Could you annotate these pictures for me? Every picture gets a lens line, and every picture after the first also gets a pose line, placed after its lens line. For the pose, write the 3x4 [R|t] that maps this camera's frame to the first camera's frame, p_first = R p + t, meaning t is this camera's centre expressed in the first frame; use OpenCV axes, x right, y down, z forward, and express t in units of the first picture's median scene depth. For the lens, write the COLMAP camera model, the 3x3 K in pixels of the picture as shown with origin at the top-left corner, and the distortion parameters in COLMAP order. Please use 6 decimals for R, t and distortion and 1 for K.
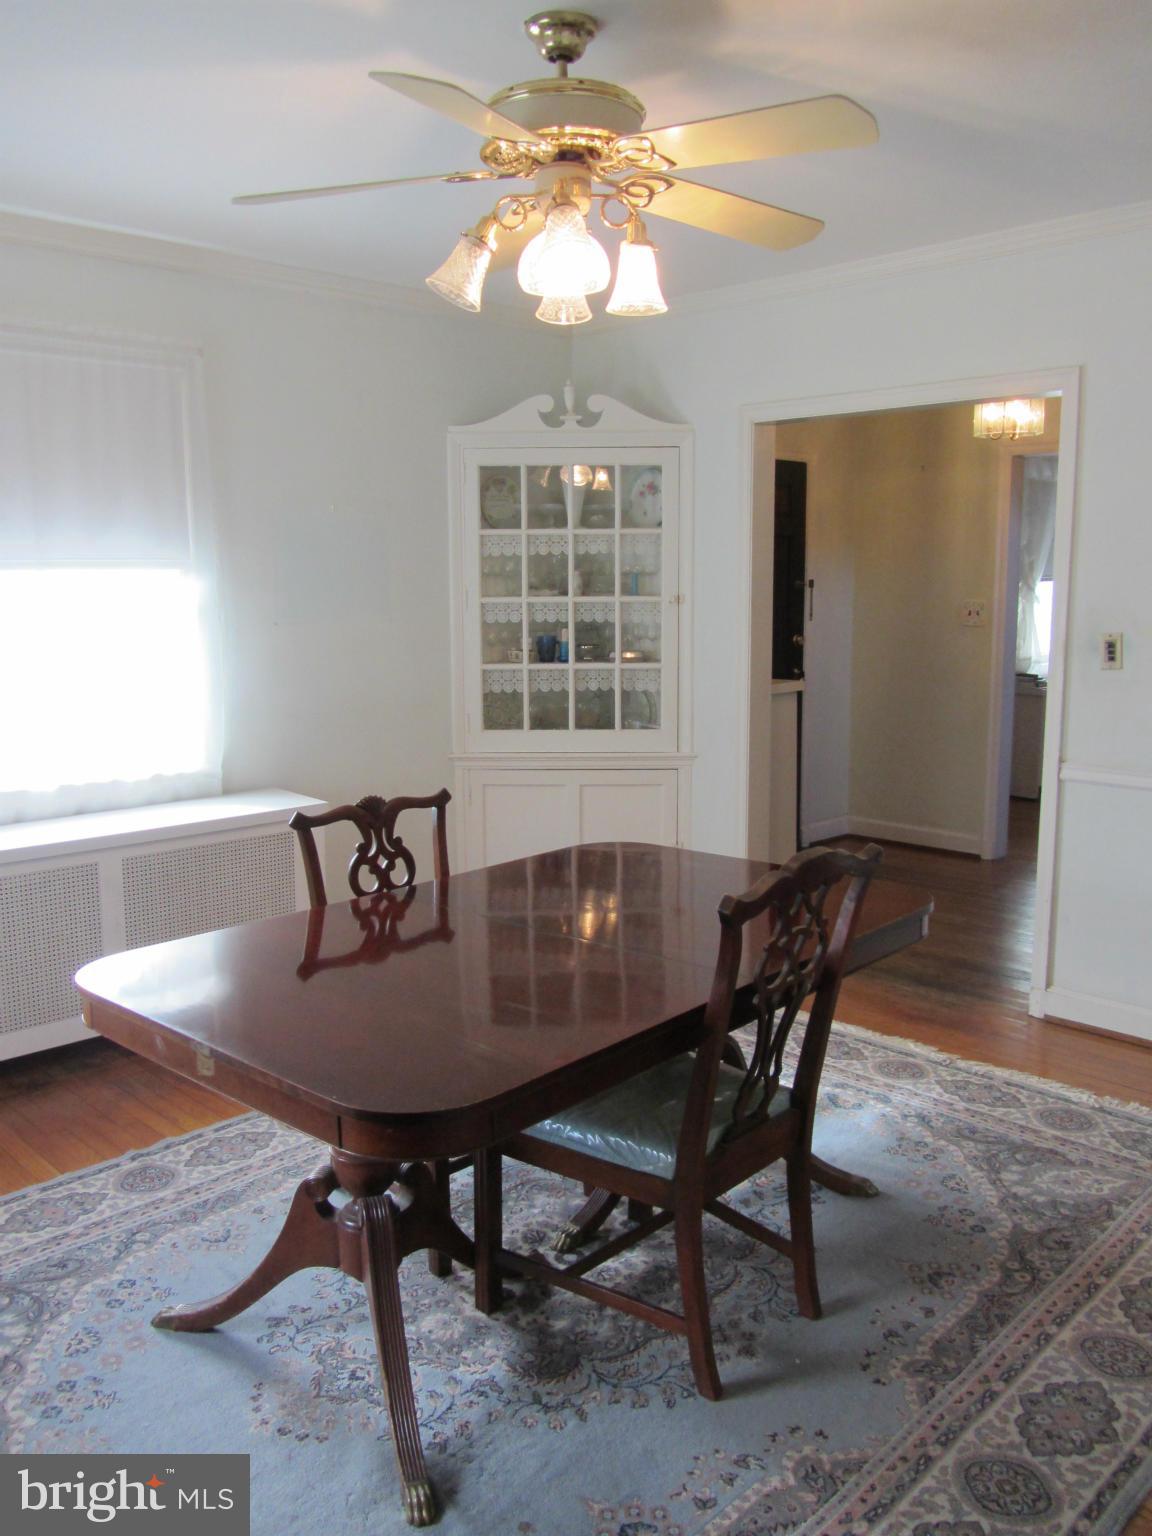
lens RADIAL K [[1260.2, 0, 581.0], [0, 1260.2, 746.0], [0, 0, 1]] dist [-0.043860, 0.015105]
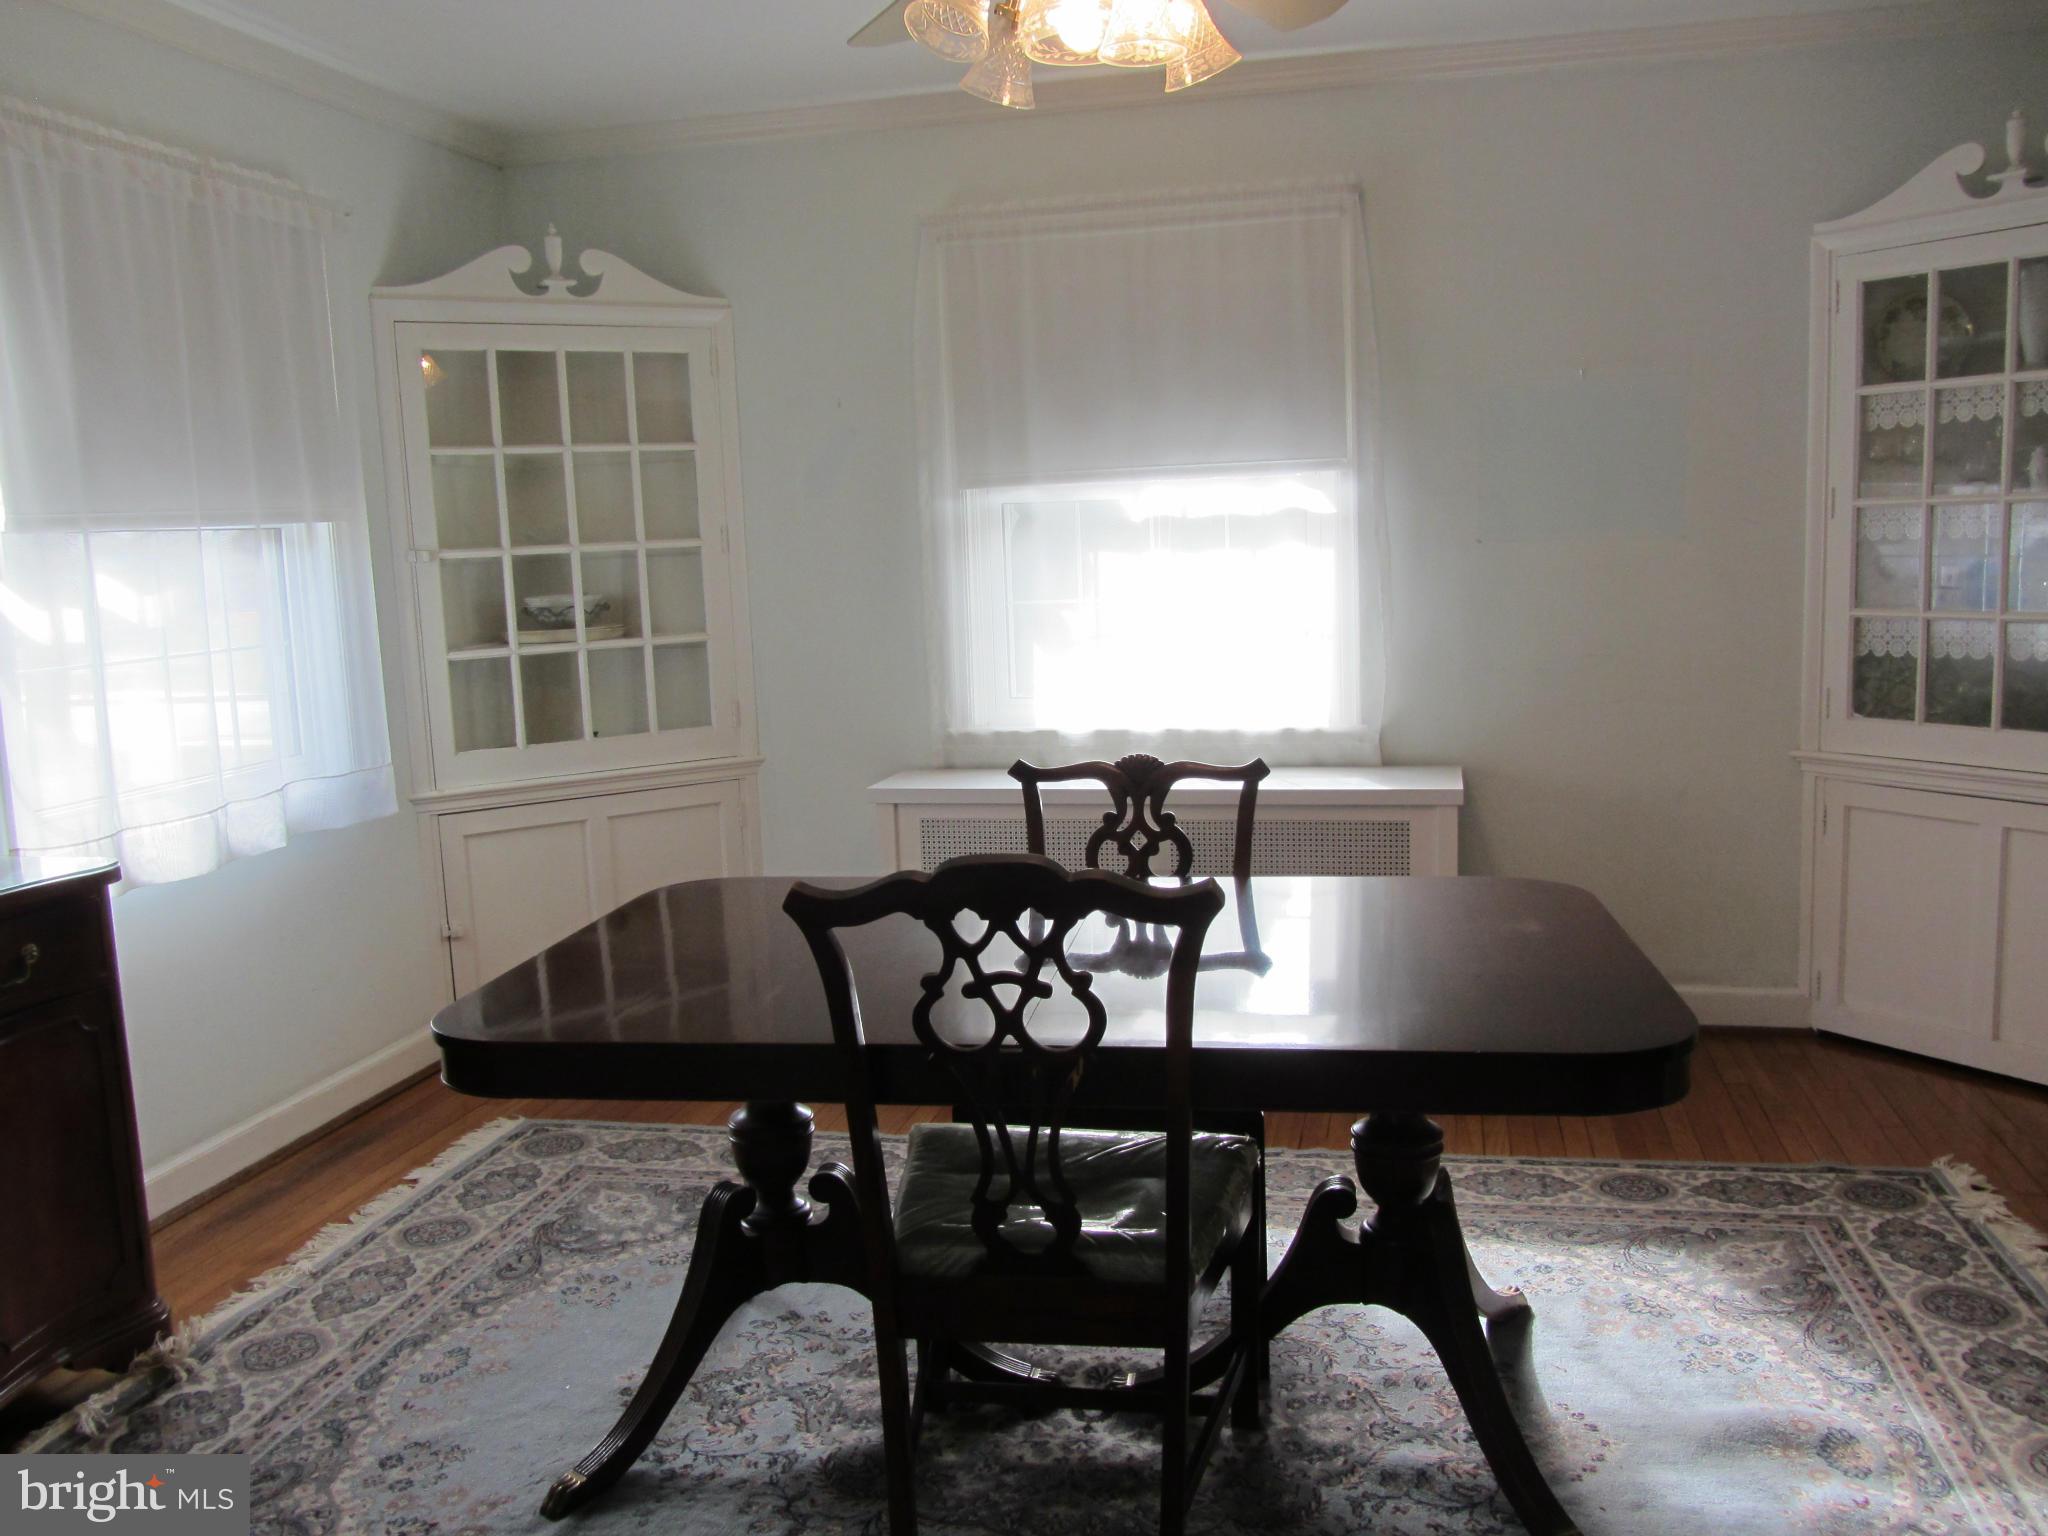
lens RADIAL K [[1680.2, 0, 1058.0], [0, 1680.2, 763.8], [0, 0, 1]] dist [-0.043860, 0.015105]
pose [[0.555690, 0.095424, -0.825895, 0.393229], [-0.082070, 0.994835, 0.059723, -0.006500], [0.827329, 0.034594, 0.560651, 0.236270]]
